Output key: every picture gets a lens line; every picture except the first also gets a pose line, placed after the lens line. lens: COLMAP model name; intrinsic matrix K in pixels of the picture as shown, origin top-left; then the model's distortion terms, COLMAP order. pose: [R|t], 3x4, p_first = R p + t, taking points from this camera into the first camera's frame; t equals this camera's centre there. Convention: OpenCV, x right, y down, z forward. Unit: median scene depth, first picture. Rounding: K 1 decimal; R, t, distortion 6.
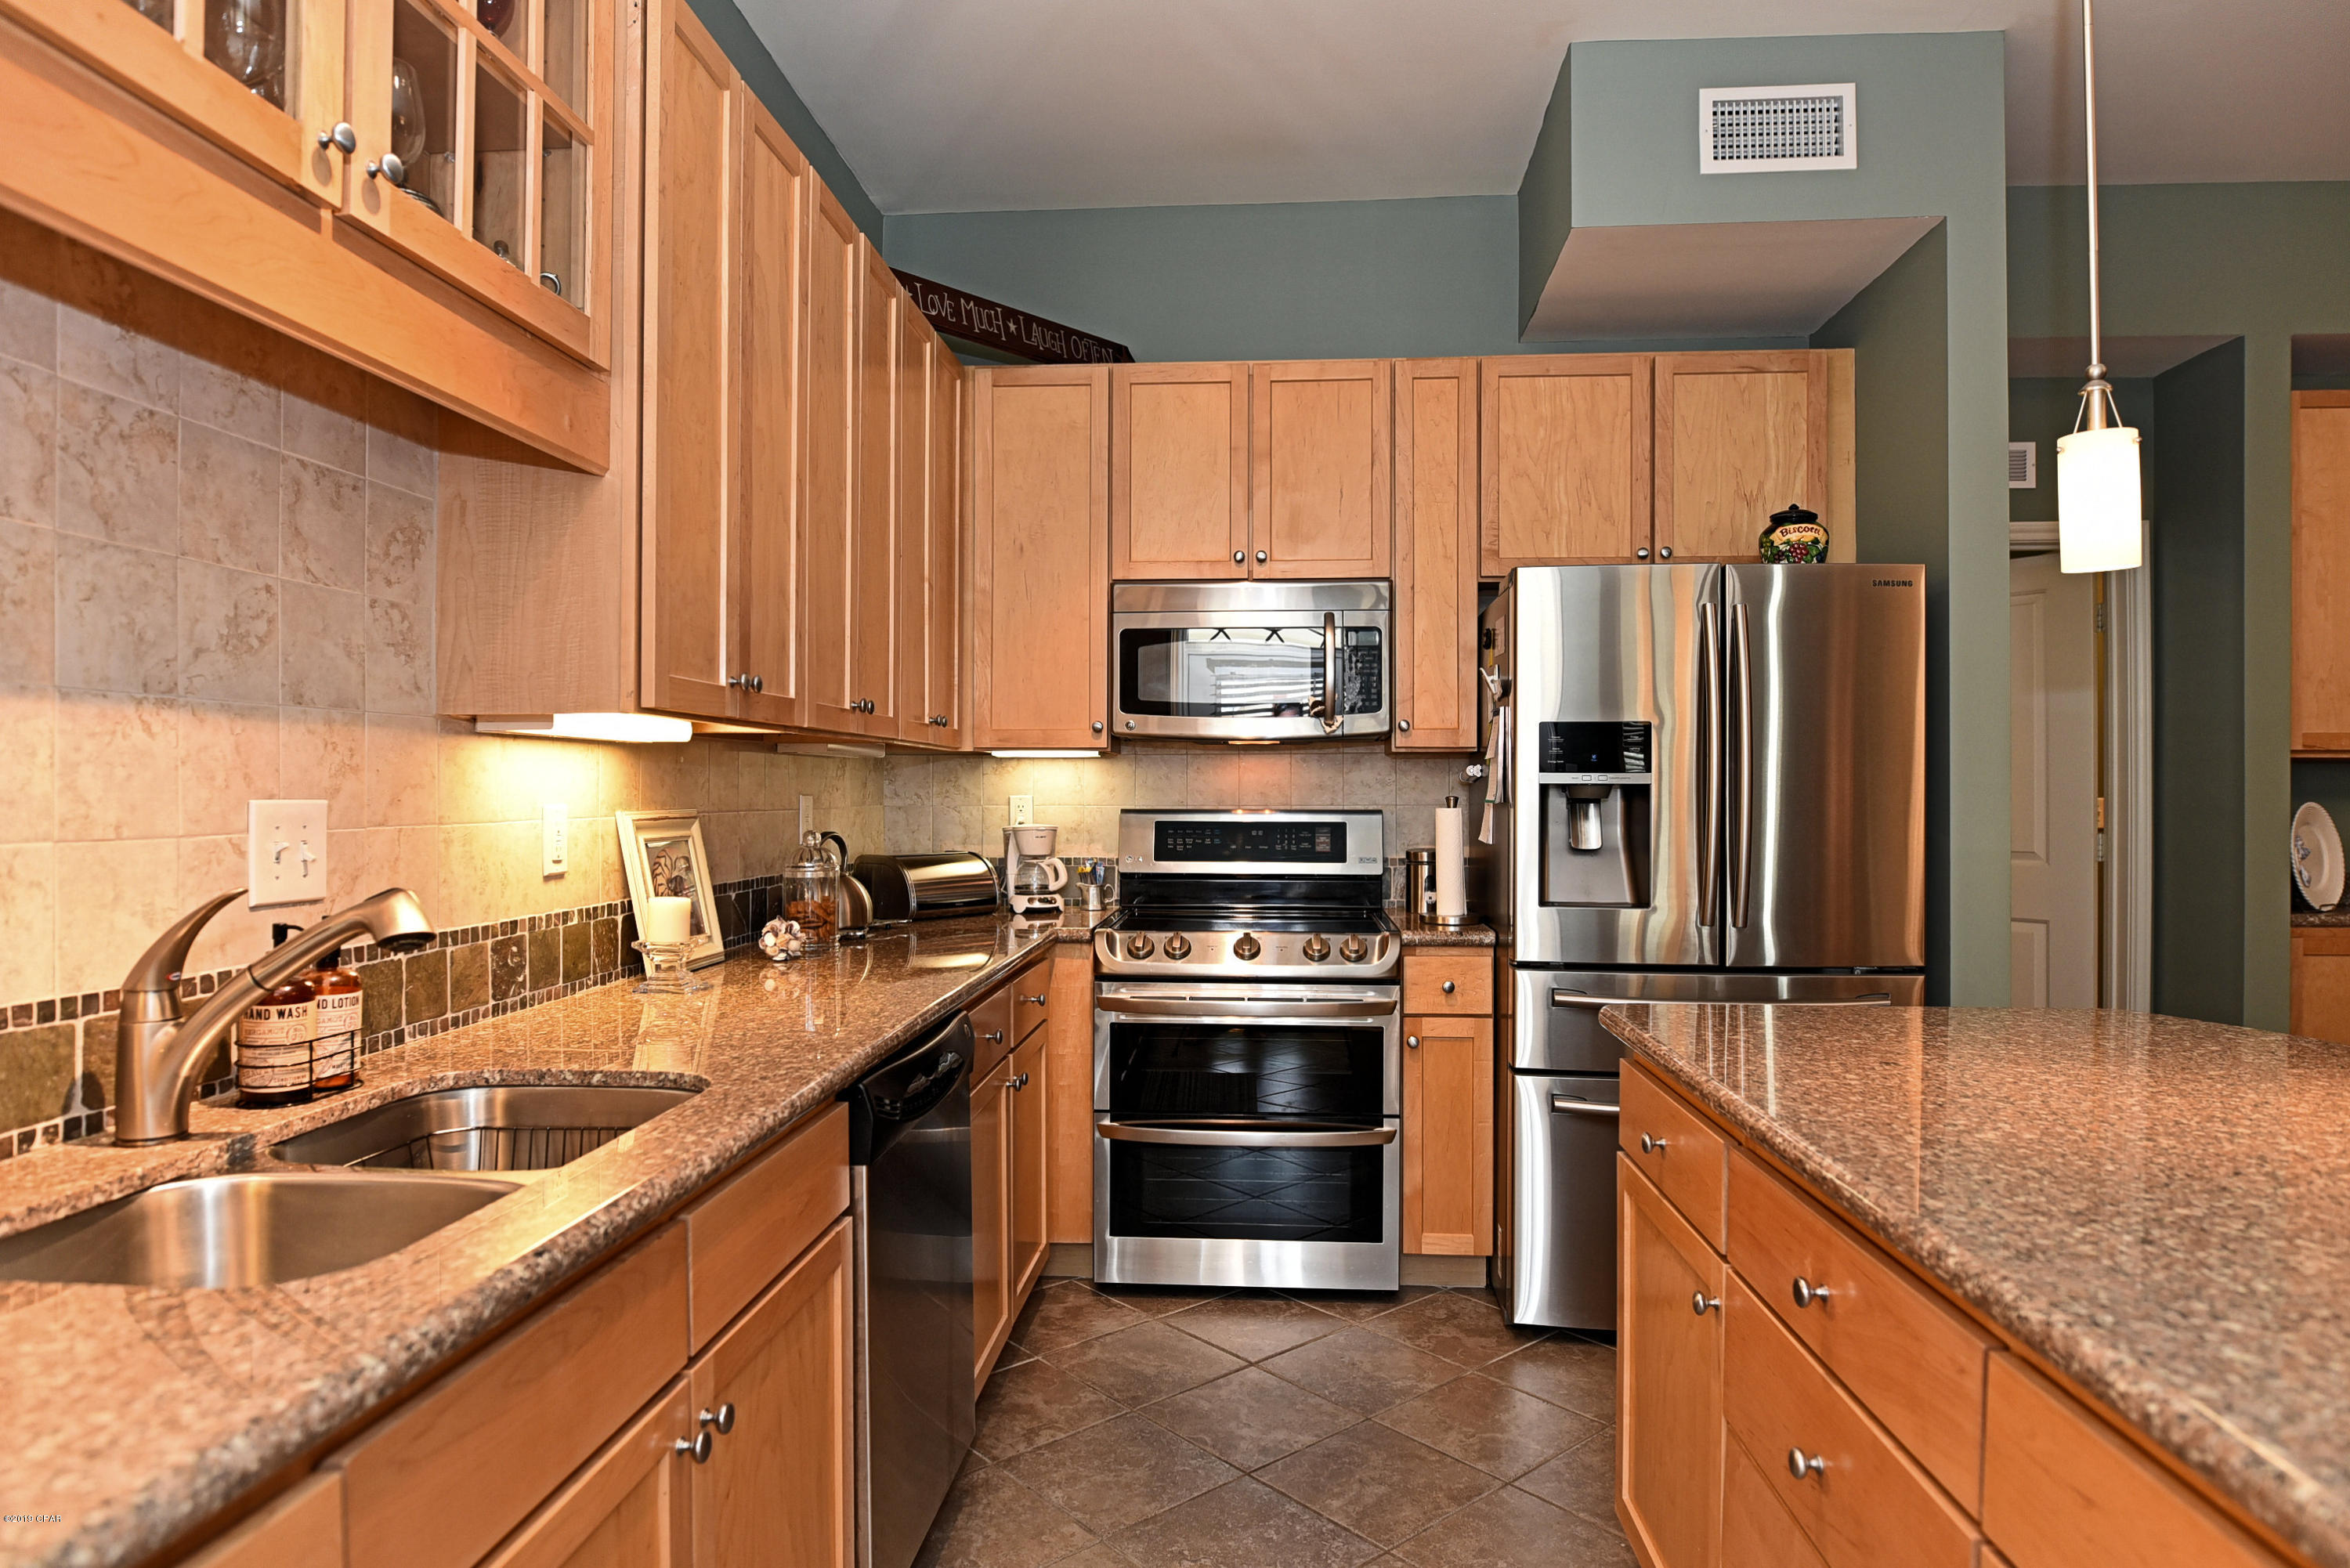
lens RADIAL K [[1354.0, 0, 1179.2], [0, 1354.0, 790.0], [0, 0, 1]] dist [-0.024650, 0.001773]
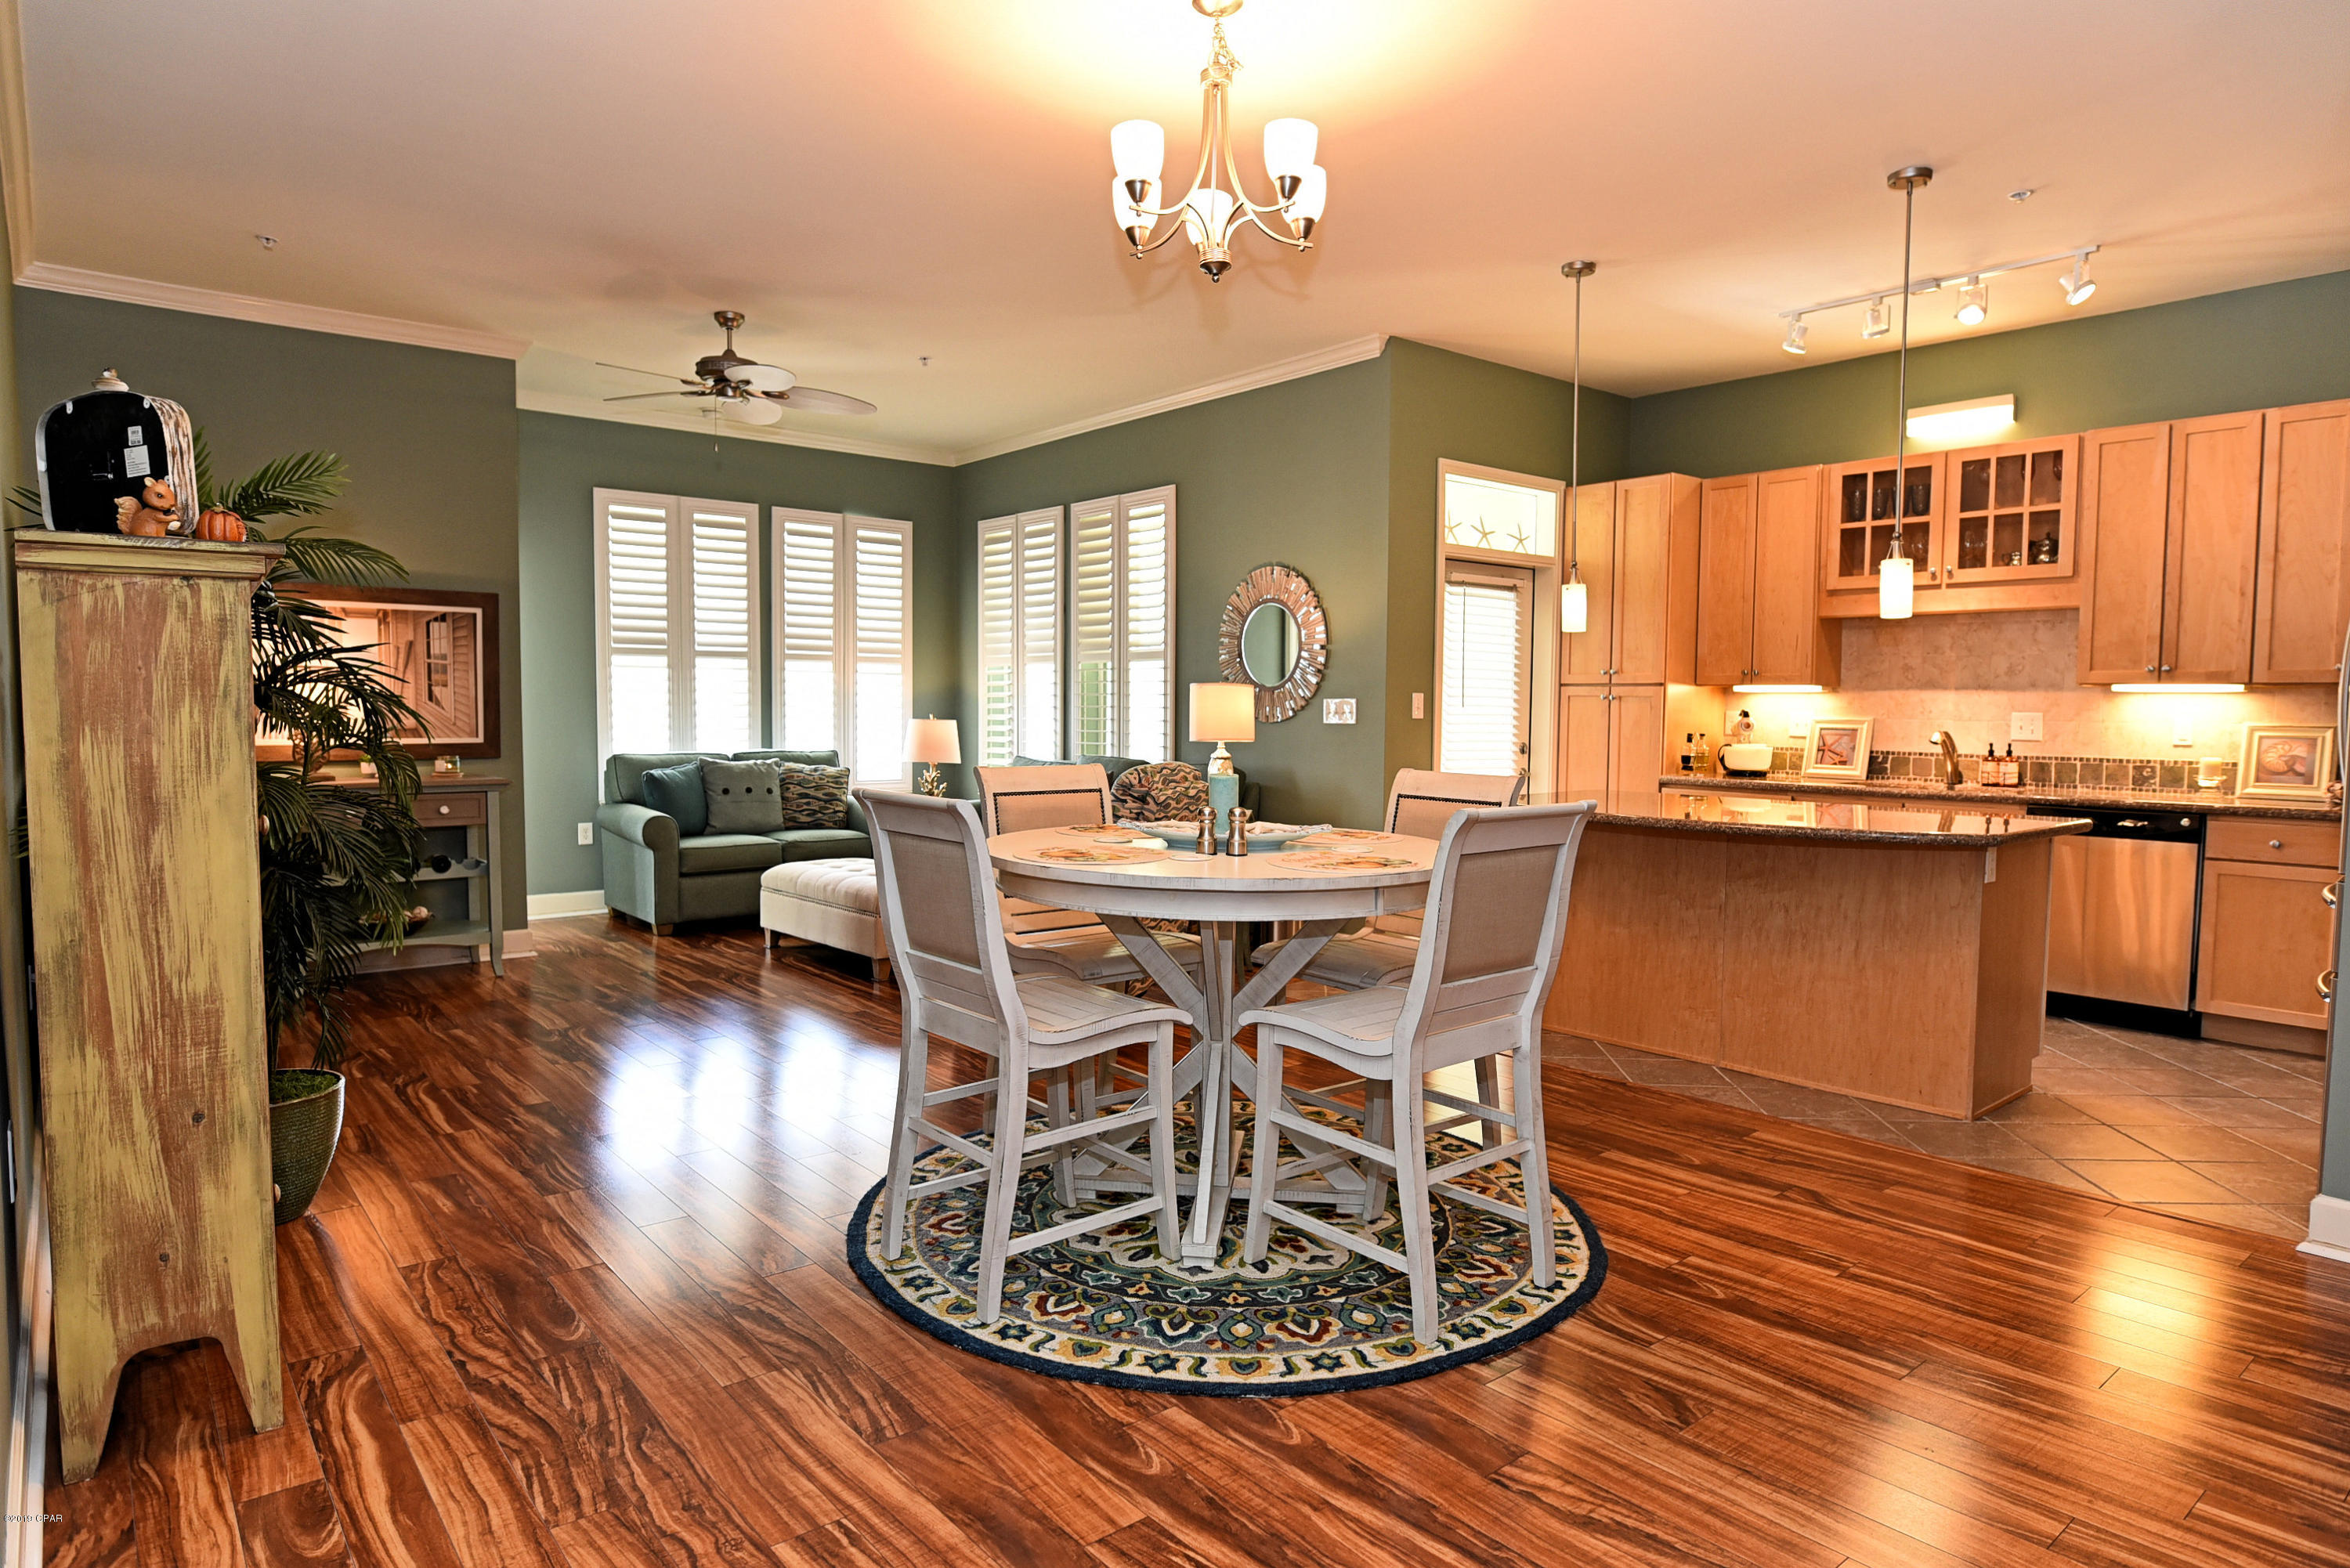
lens RADIAL K [[1354.0, 0, 1181.4], [0, 1354.0, 793.8], [0, 0, 1]] dist [-0.024650, 0.001773]
pose [[-0.716757, 0.040568, -0.696142, 3.150510], [-0.008059, 0.997758, 0.066443, 0.002771], [0.697277, 0.053234, -0.714823, 1.762339]]
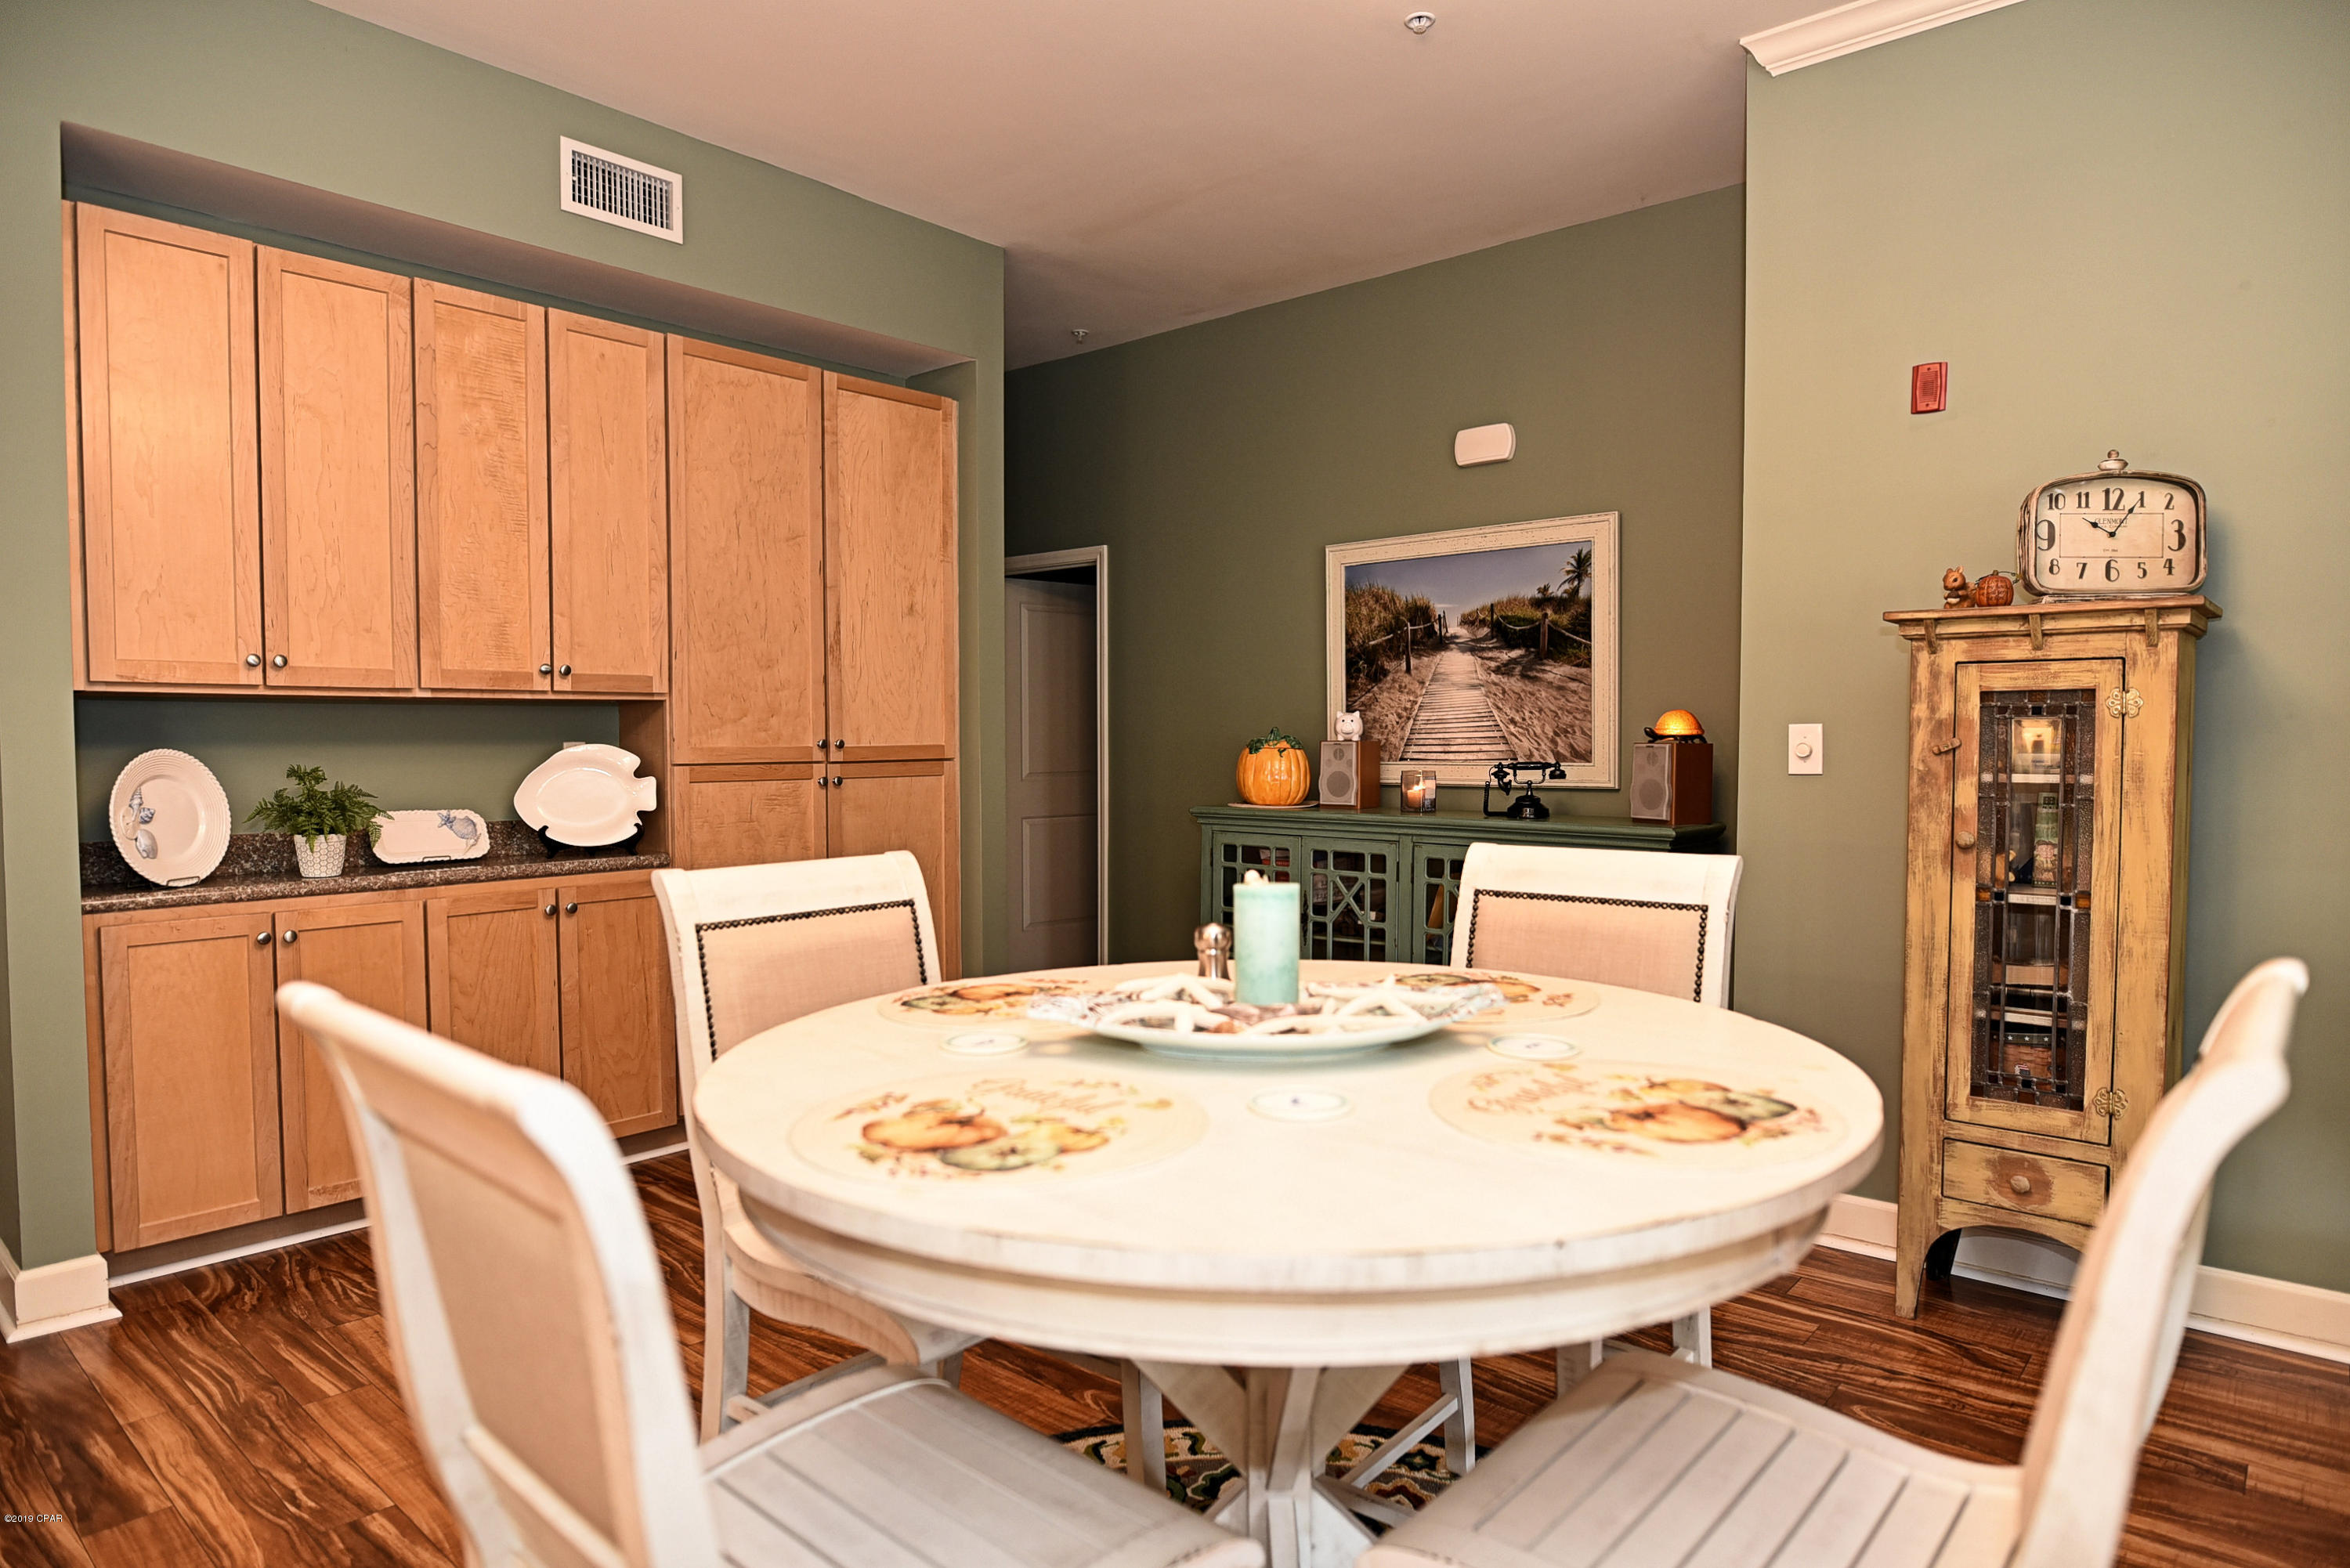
lens RADIAL K [[1354.0, 0, 1185.4], [0, 1354.0, 795.1], [0, 0, 1]] dist [-0.024650, 0.001773]
pose [[0.589955, -0.037640, 0.806559, 1.190338], [0.001573, 0.998965, 0.045468, 0.002463], [-0.807435, -0.025556, 0.589403, 0.091663]]
